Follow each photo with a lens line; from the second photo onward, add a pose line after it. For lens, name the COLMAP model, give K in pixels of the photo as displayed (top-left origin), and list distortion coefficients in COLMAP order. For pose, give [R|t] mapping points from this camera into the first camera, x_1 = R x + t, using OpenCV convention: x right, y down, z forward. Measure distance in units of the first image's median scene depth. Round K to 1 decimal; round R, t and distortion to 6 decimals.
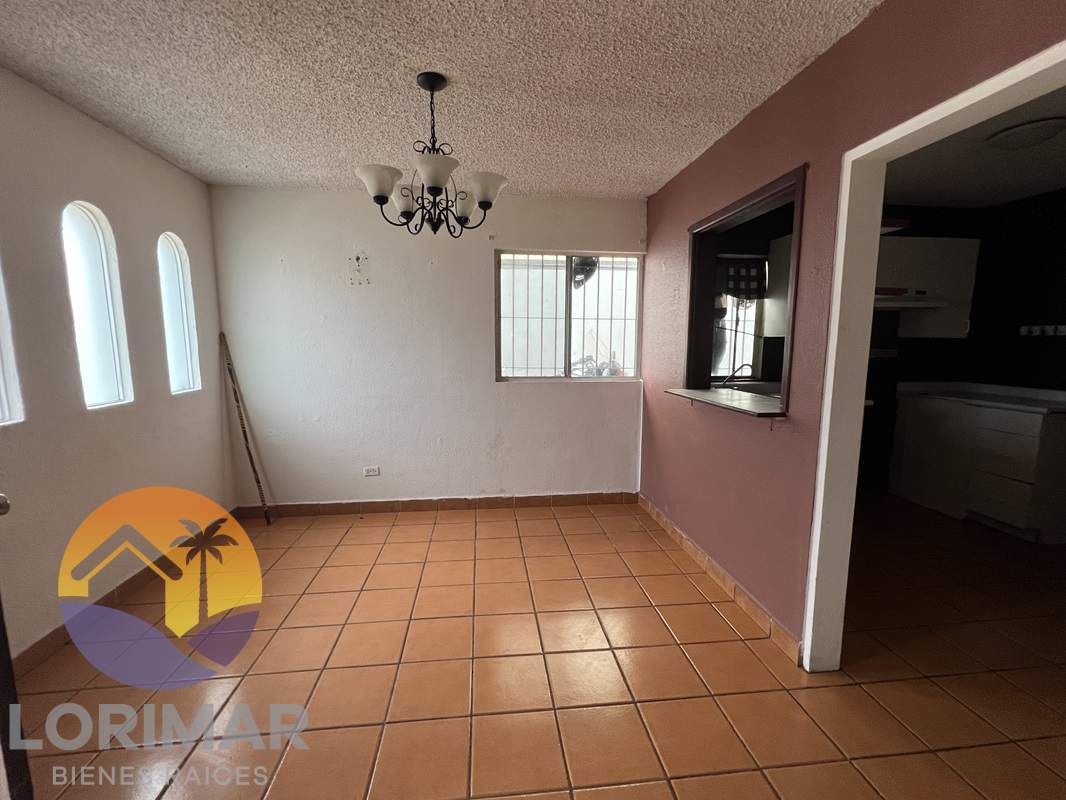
lens RADIAL K [[454.0, 0, 533.0], [0, 454.0, 400.0], [0, 0, 1]] dist [-0.001342, 0.000078]
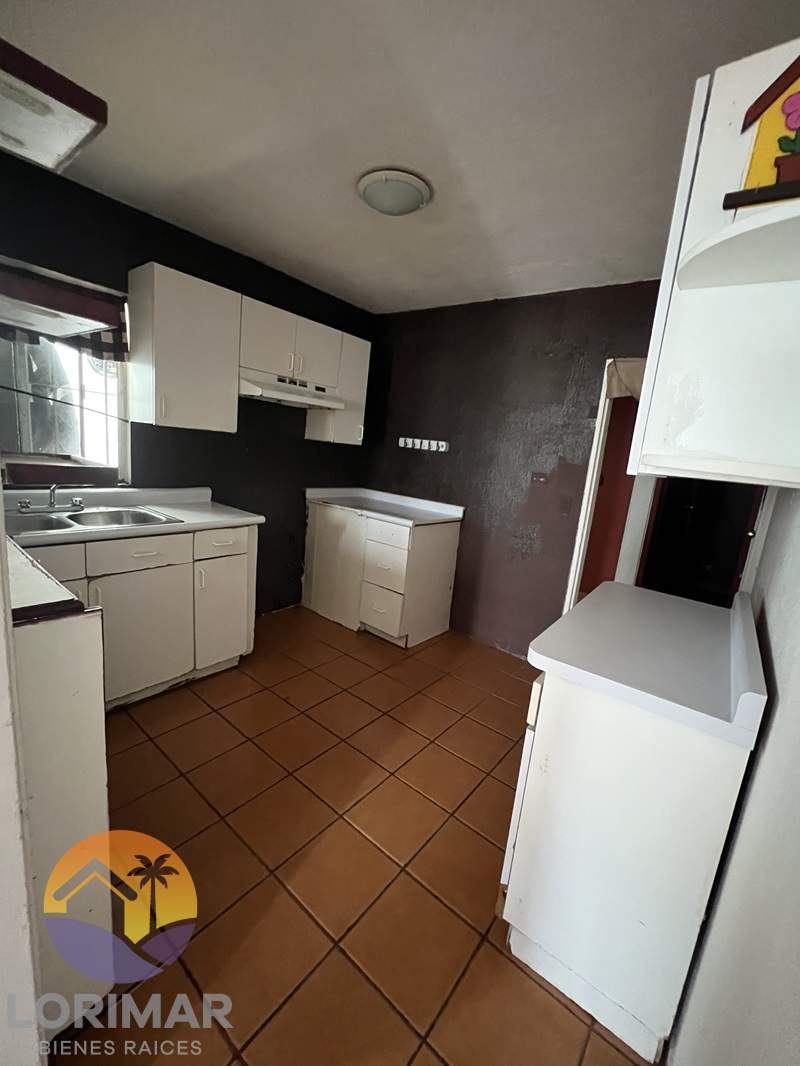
lens RADIAL K [[429.1, 0, 400.0], [0, 429.1, 533.0], [0, 0, 1]] dist [-0.000784, -0.000060]
pose [[0.713329, -0.067883, 0.697534, 0.363783], [-0.003818, 0.994907, 0.100728, -0.042660], [-0.700819, -0.074516, 0.709436, 0.276453]]
